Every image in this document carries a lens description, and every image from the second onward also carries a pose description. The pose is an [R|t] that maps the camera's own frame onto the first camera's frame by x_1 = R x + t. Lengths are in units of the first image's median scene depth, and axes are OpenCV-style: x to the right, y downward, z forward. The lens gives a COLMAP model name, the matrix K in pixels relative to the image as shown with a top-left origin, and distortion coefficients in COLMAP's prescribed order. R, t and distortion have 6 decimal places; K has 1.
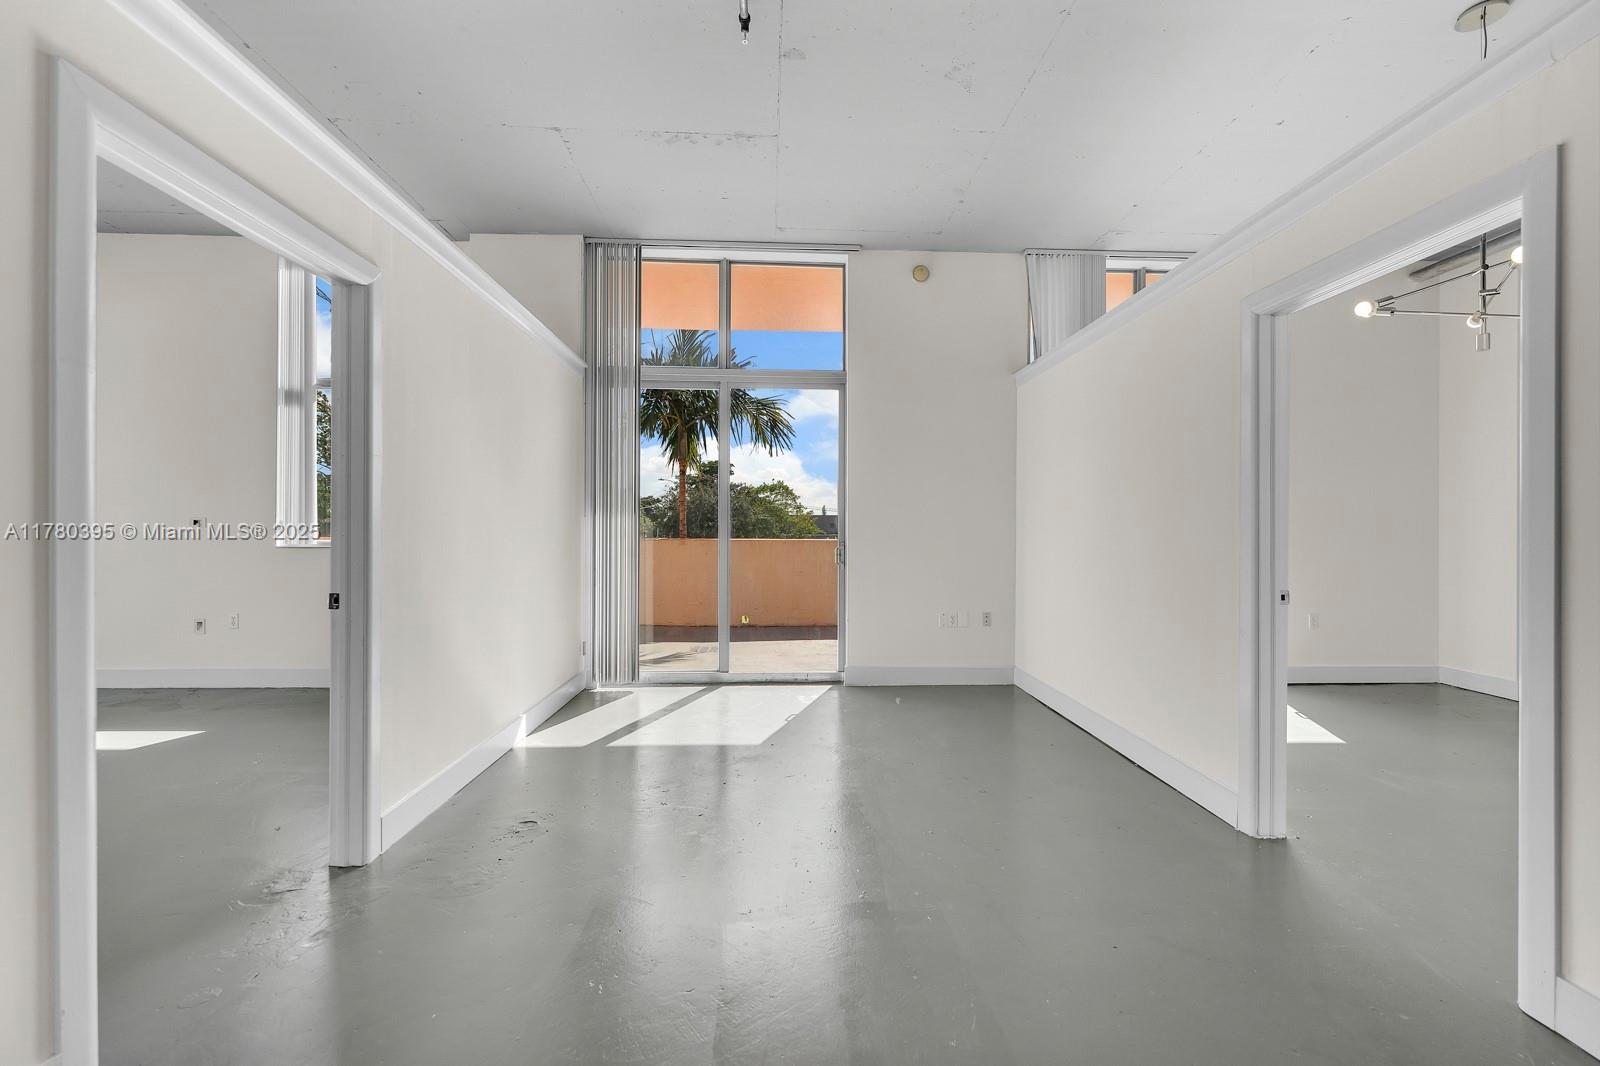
lens RADIAL K [[646.0, 0, 800.0], [0, 646.0, 533.0], [0, 0, 1]] dist [0.013257, -0.000085]
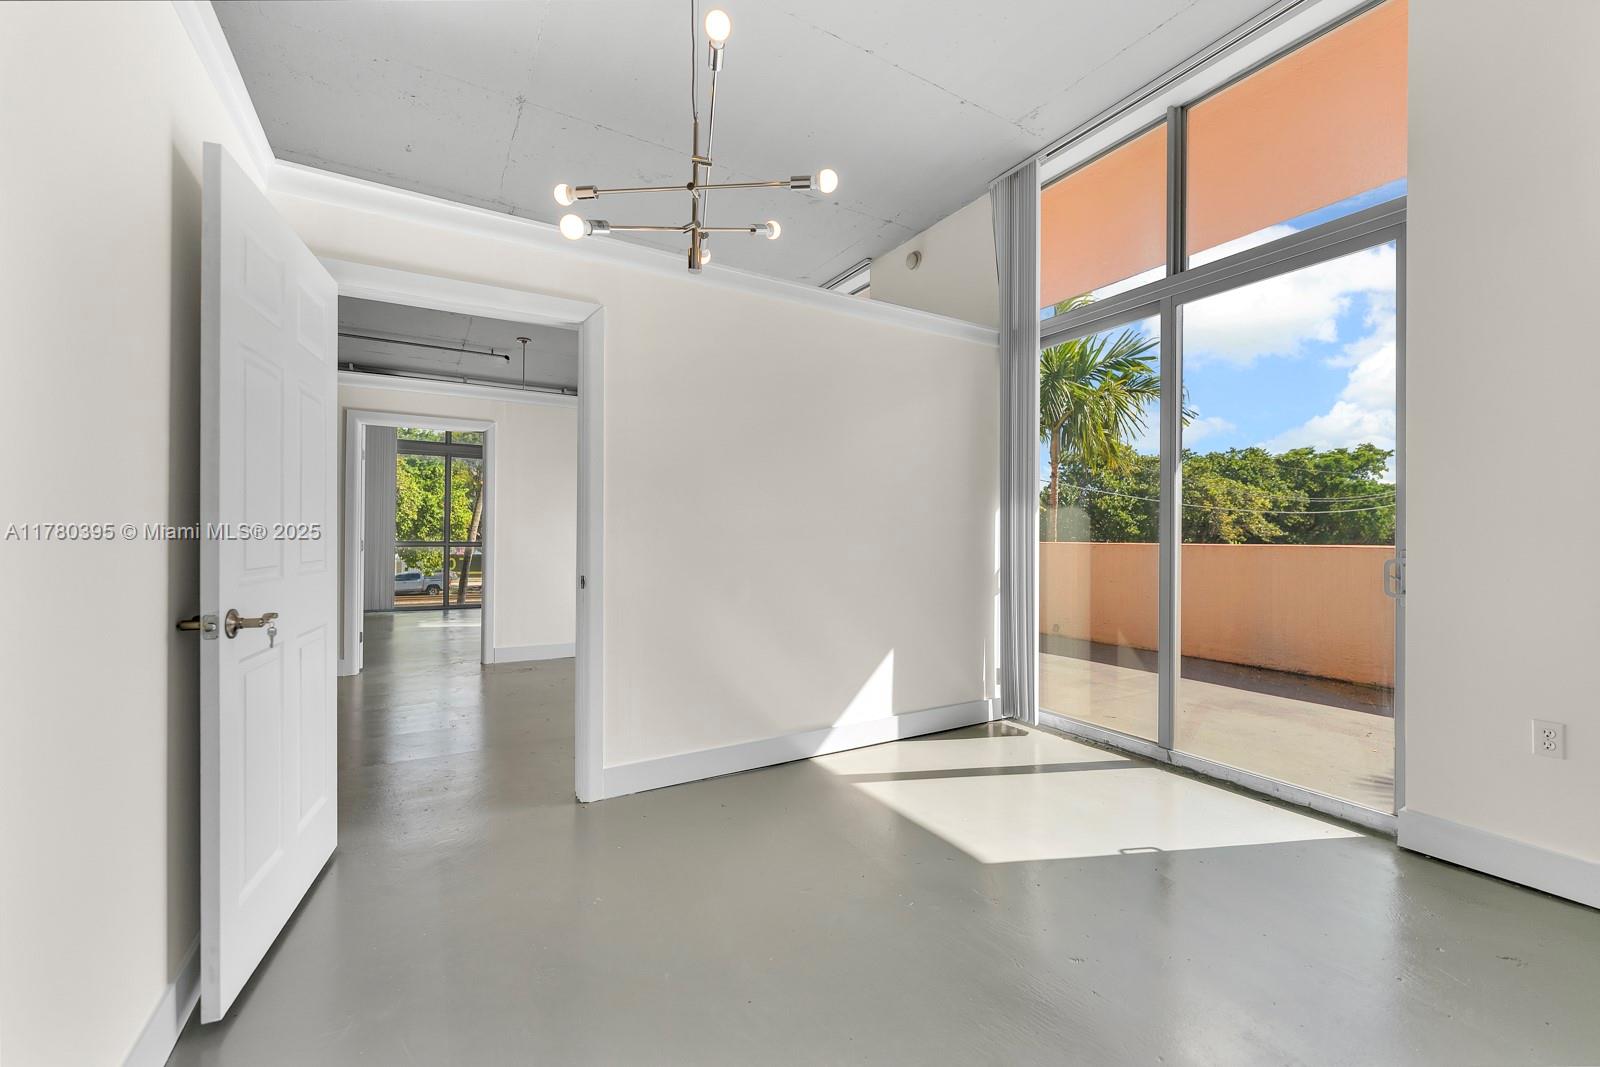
lens RADIAL K [[646.0, 0, 800.0], [0, 646.0, 533.5], [0, 0, 1]] dist [0.013257, -0.000085]
pose [[0.482628, -0.005623, -0.875808, 0.283437], [-0.002431, 0.999967, -0.007760, 0.005245], [0.875822, 0.005874, 0.482598, 0.365577]]
